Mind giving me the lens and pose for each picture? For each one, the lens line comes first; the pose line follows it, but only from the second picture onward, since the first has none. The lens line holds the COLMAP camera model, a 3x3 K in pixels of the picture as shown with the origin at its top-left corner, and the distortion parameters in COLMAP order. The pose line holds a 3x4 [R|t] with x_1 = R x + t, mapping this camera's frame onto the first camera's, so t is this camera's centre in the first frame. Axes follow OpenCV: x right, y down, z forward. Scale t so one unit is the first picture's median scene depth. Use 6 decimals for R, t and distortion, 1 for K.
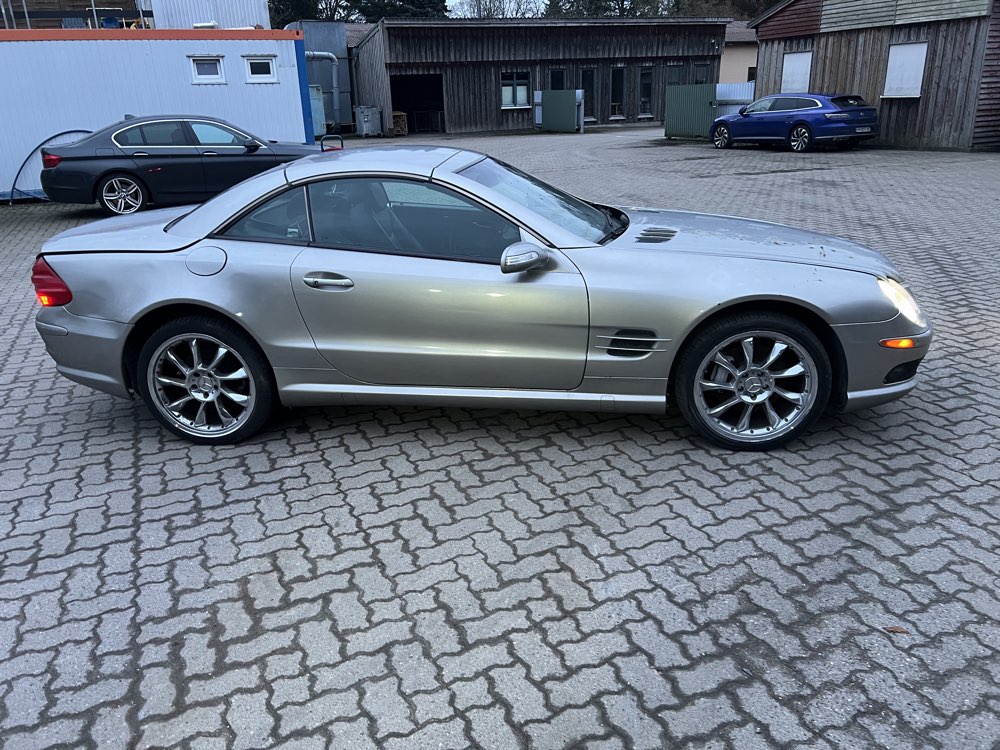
lens RADIAL K [[756.5, 0, 494.9], [0, 756.5, 370.3], [0, 0, 1]] dist [0.055520, -0.063786]
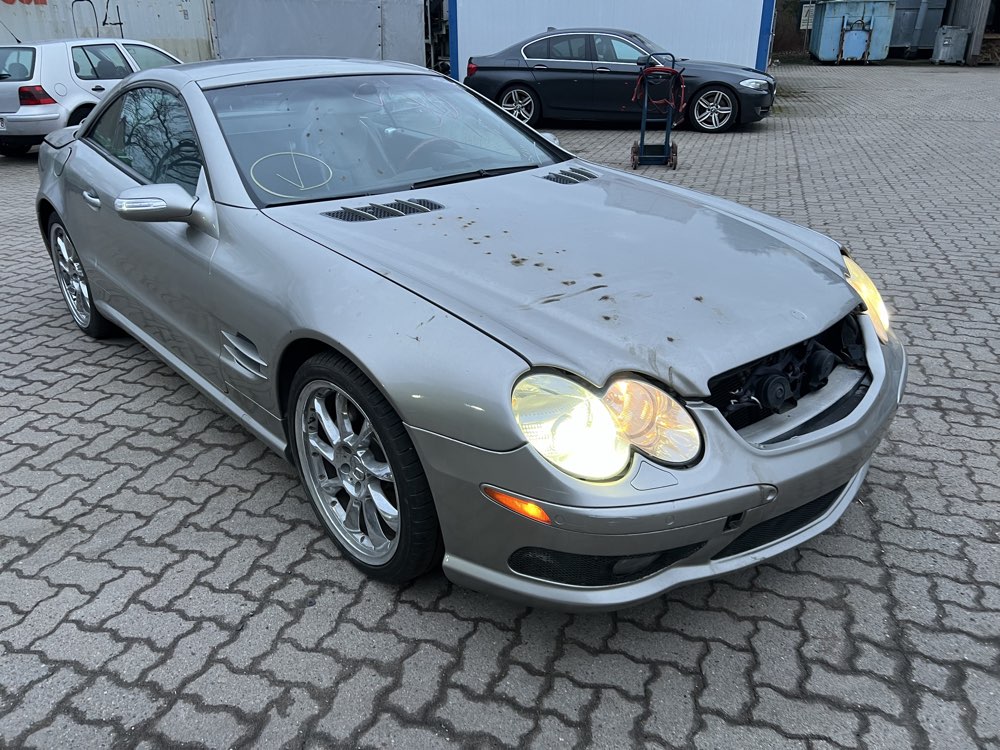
lens RADIAL K [[753.4, 0, 489.7], [0, 753.4, 371.7], [0, 0, 1]] dist [0.045733, -0.051888]
pose [[0.733215, 0.297113, -0.611653, 0.145706], [-0.238528, 0.954716, 0.177824, -0.036035], [0.636789, 0.015513, 0.770882, 0.113347]]
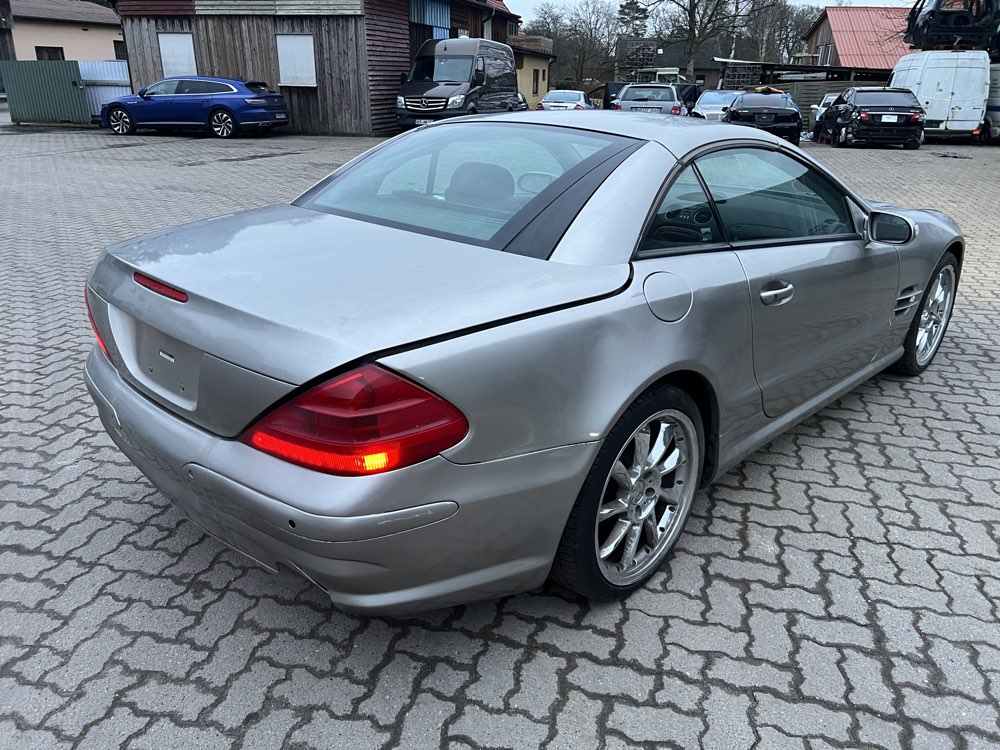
lens RADIAL K [[750.2, 0, 511.6], [0, 750.2, 374.4], [0, 0, 1]] dist [0.019436, -0.009323]
pose [[0.620822, -0.244840, 0.744737, -0.175282], [0.230481, 0.964999, 0.125122, -0.034542], [-0.749305, 0.093969, 0.655524, 0.138656]]
